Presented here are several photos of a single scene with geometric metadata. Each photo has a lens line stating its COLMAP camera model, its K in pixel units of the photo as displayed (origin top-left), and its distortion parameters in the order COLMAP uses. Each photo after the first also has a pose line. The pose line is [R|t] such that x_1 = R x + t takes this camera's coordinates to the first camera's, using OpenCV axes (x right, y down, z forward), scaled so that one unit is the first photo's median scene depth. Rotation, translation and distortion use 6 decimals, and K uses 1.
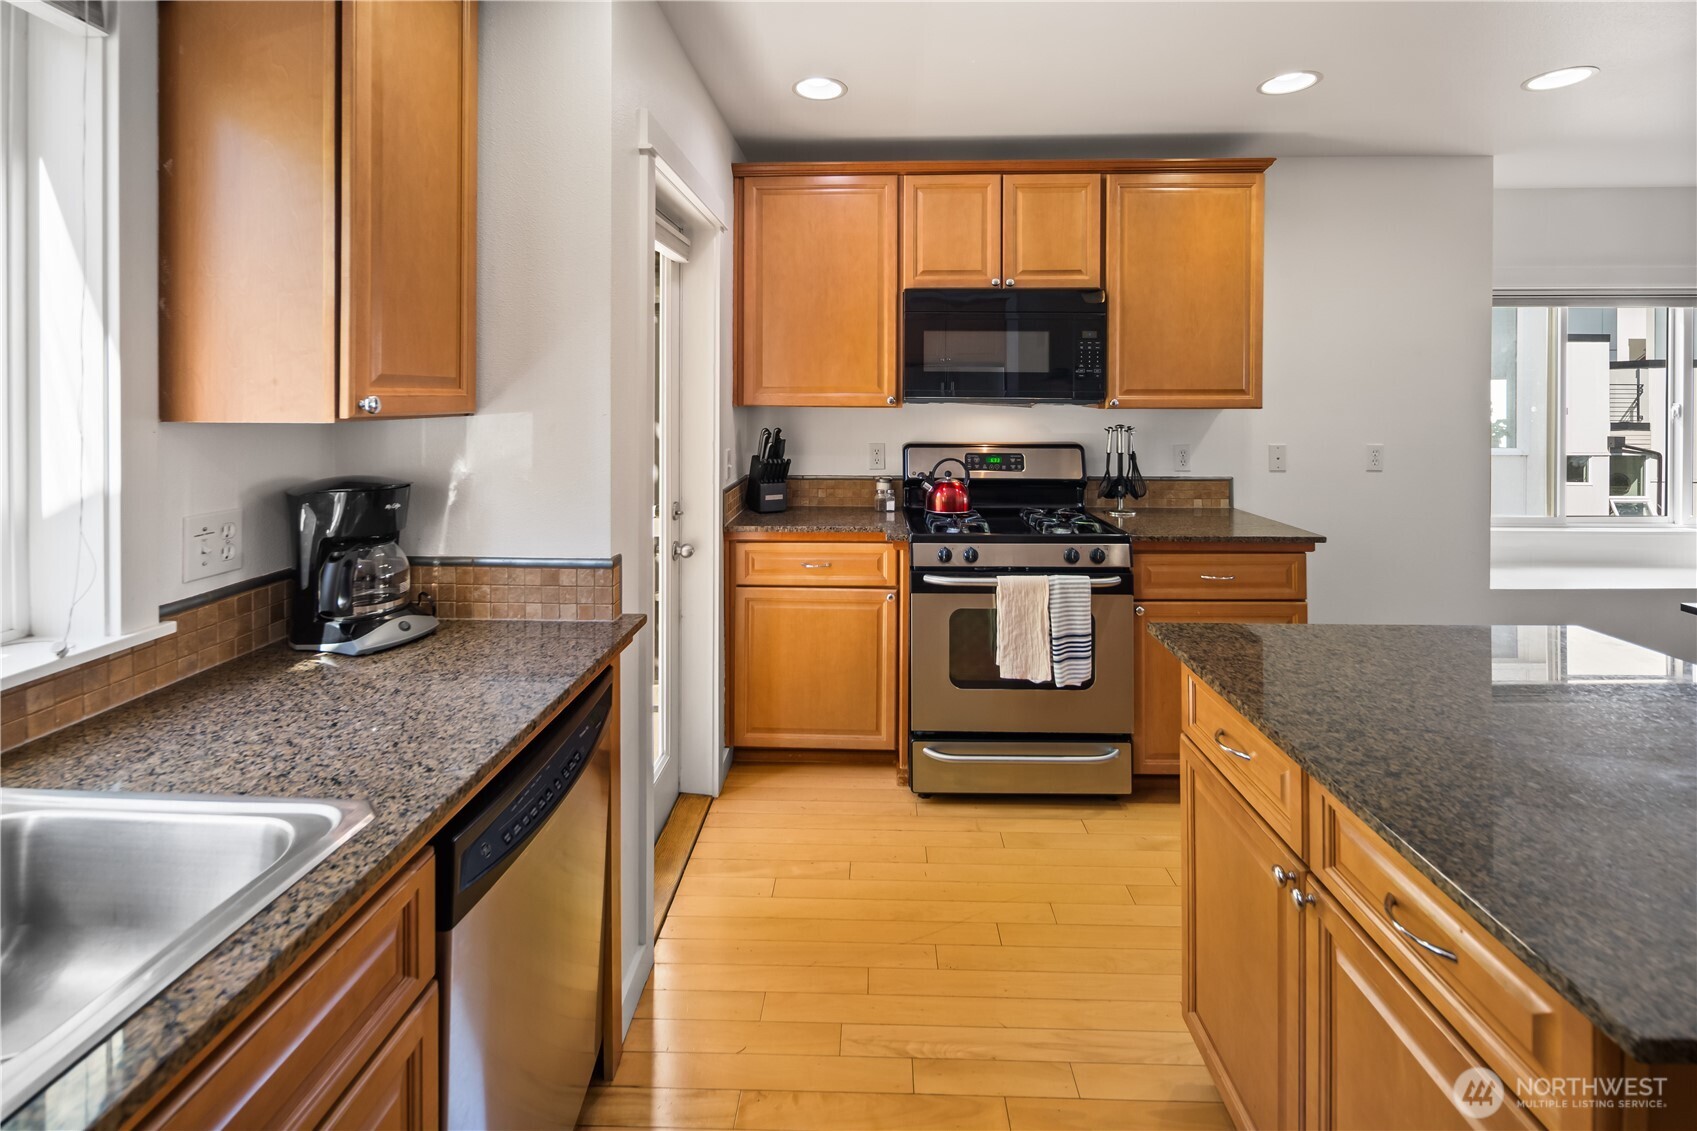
lens RADIAL K [[738.0, 0, 847.5], [0, 738.0, 402.9], [0, 0, 1]] dist [0.003291, -0.002411]
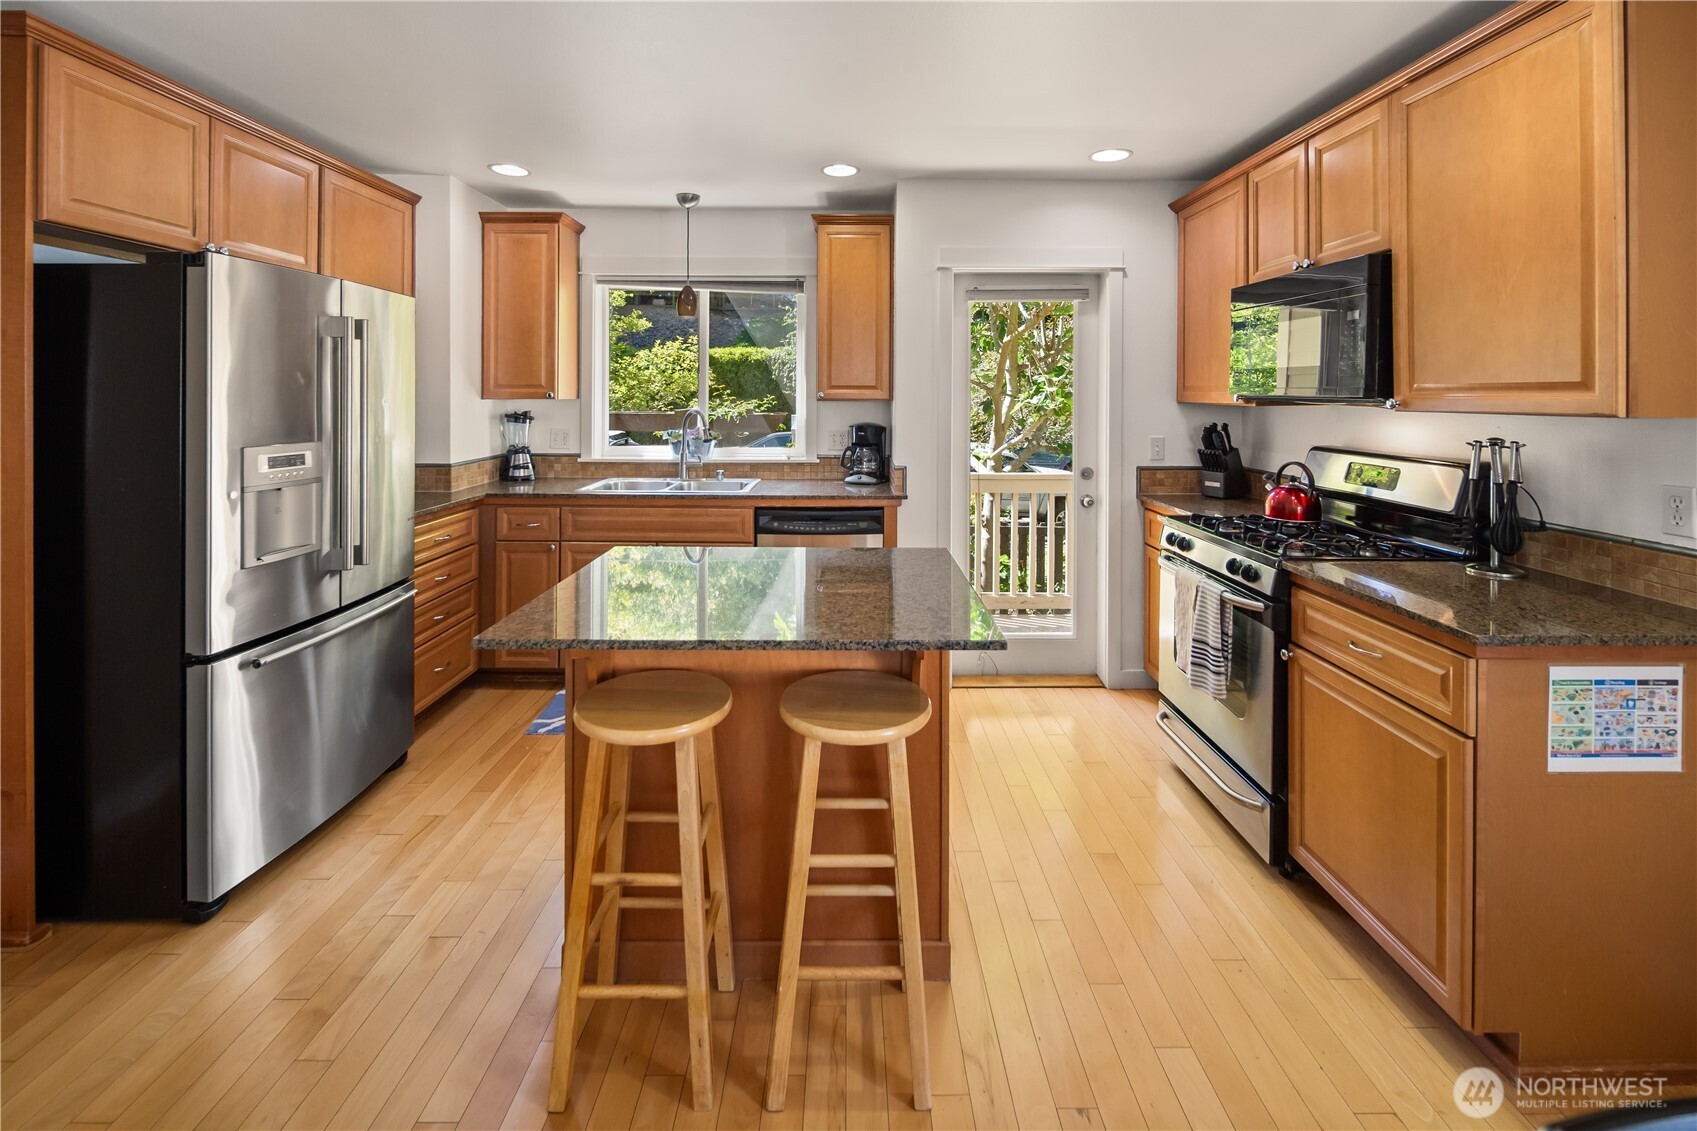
lens RADIAL K [[738.0, 0, 857.1], [0, 738.0, 396.0], [0, 0, 1]] dist [0.003291, -0.002411]
pose [[0.051663, 0.002845, -0.998661, 1.057685], [-0.013036, 0.999913, 0.002174, -0.001524], [0.998579, 0.012906, 0.051696, 0.424641]]
